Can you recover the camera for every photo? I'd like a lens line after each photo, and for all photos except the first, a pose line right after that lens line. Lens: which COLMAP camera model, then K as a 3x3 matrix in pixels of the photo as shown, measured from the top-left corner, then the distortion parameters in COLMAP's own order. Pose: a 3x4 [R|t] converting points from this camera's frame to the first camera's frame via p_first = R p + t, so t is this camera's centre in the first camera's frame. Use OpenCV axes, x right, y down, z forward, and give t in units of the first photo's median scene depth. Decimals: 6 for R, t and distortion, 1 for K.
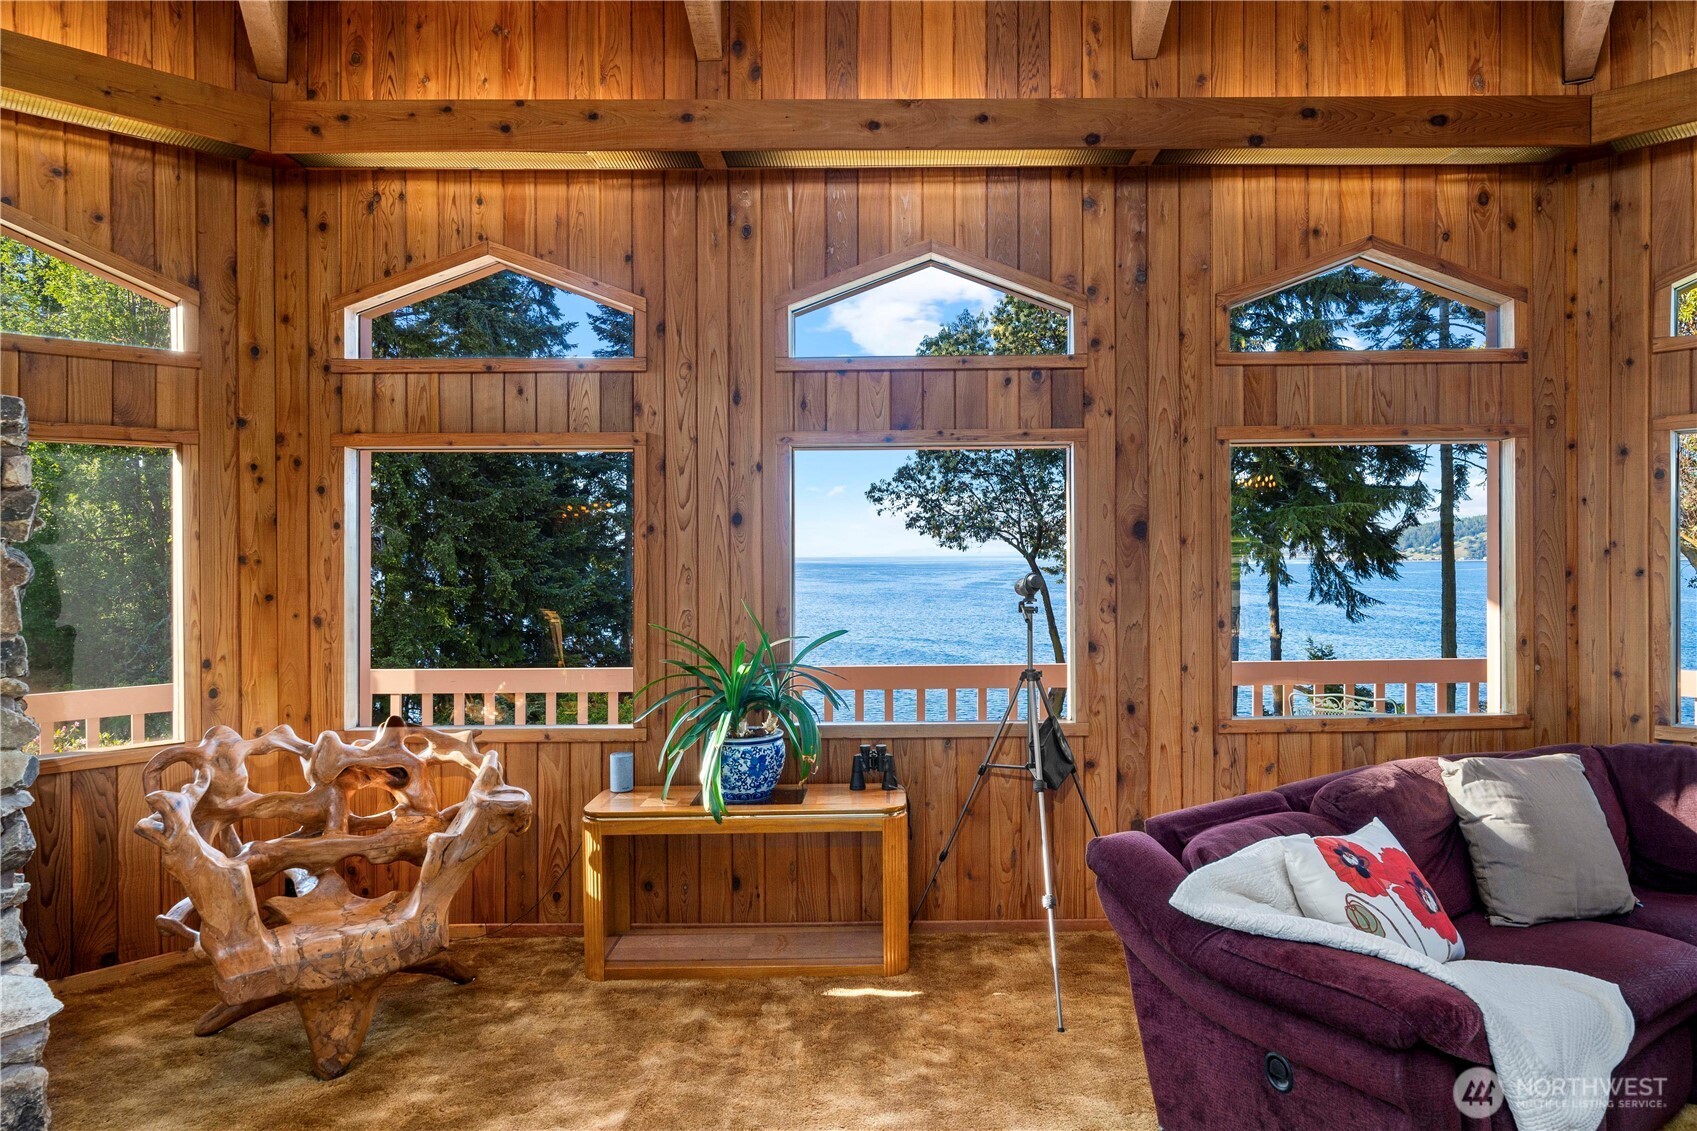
lens RADIAL K [[1189.5, 0, 843.1], [0, 1189.5, 571.6], [0, 0, 1]] dist [0.006708, -0.002194]
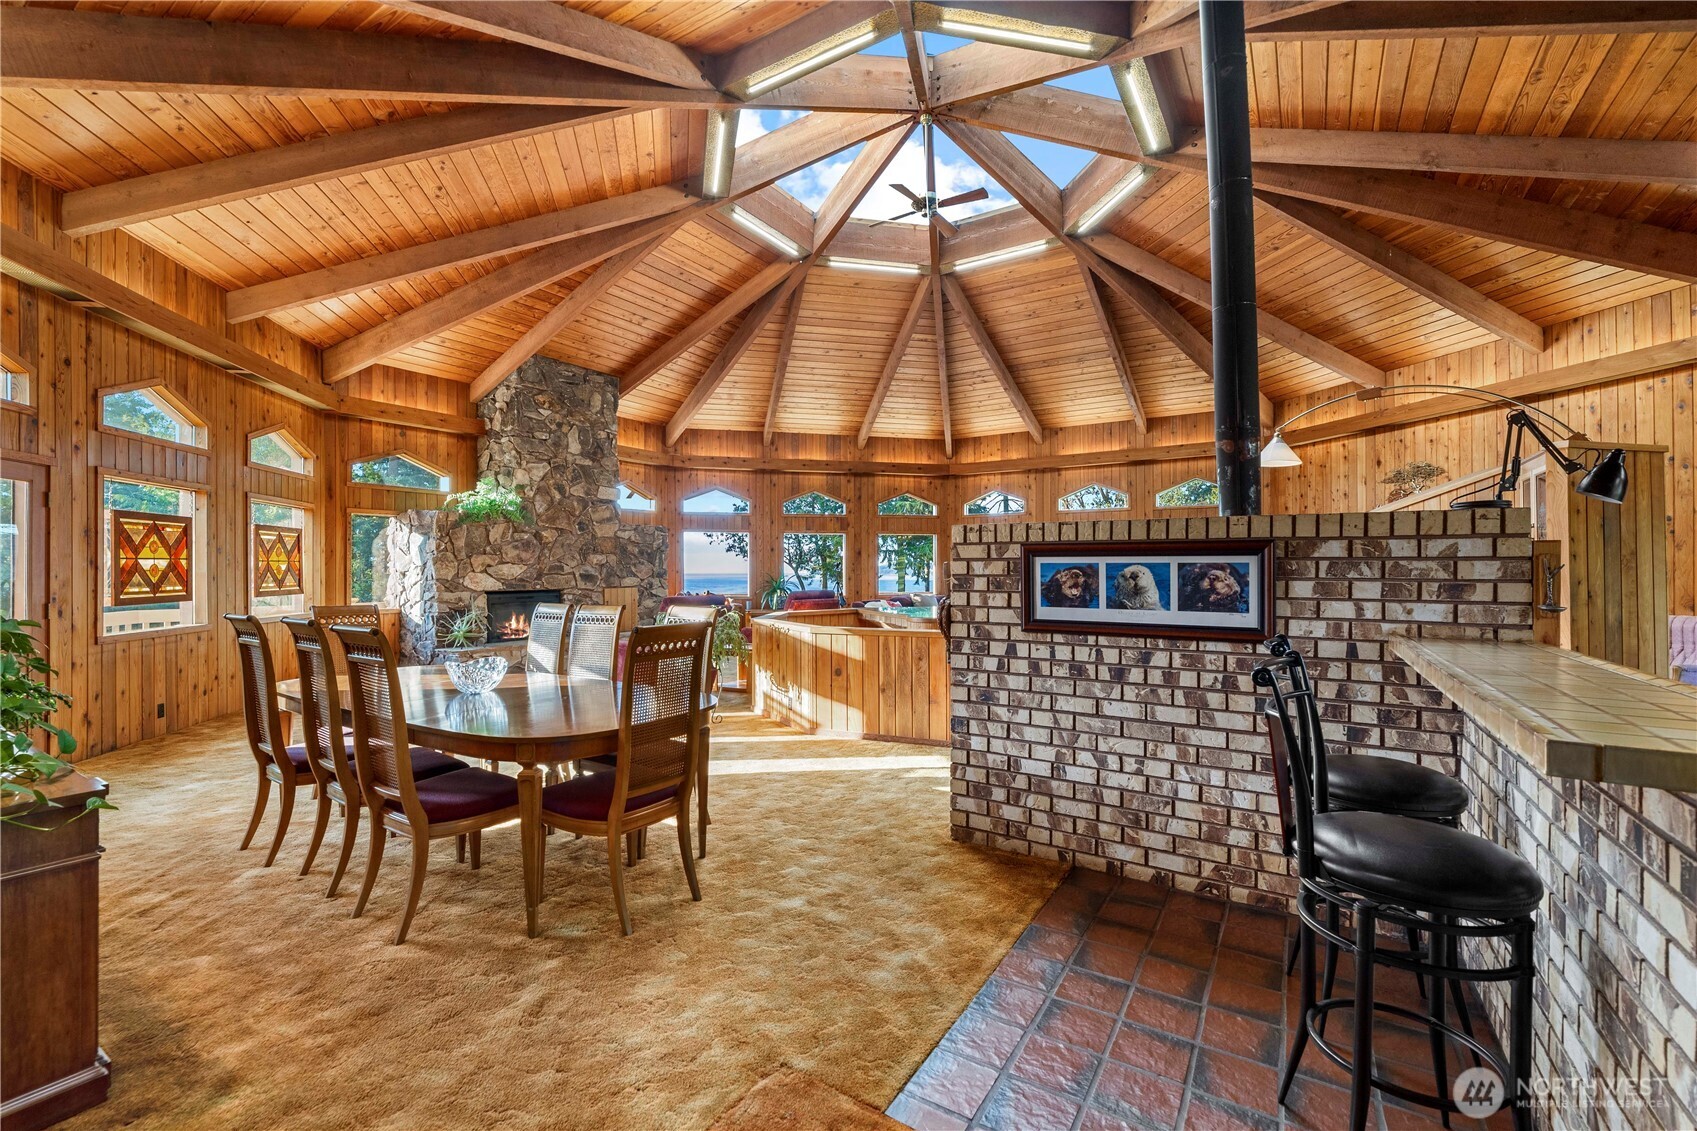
lens RADIAL K [[734.2, 0, 851.4], [0, 734.2, 566.0], [0, 0, 1]] dist [0.001272, 0.000147]
pose [[0.970926, 0.010954, 0.239127, -0.457645], [-0.006521, 0.999792, -0.019323, 0.070662], [-0.239289, 0.017202, 0.970796, -1.749317]]
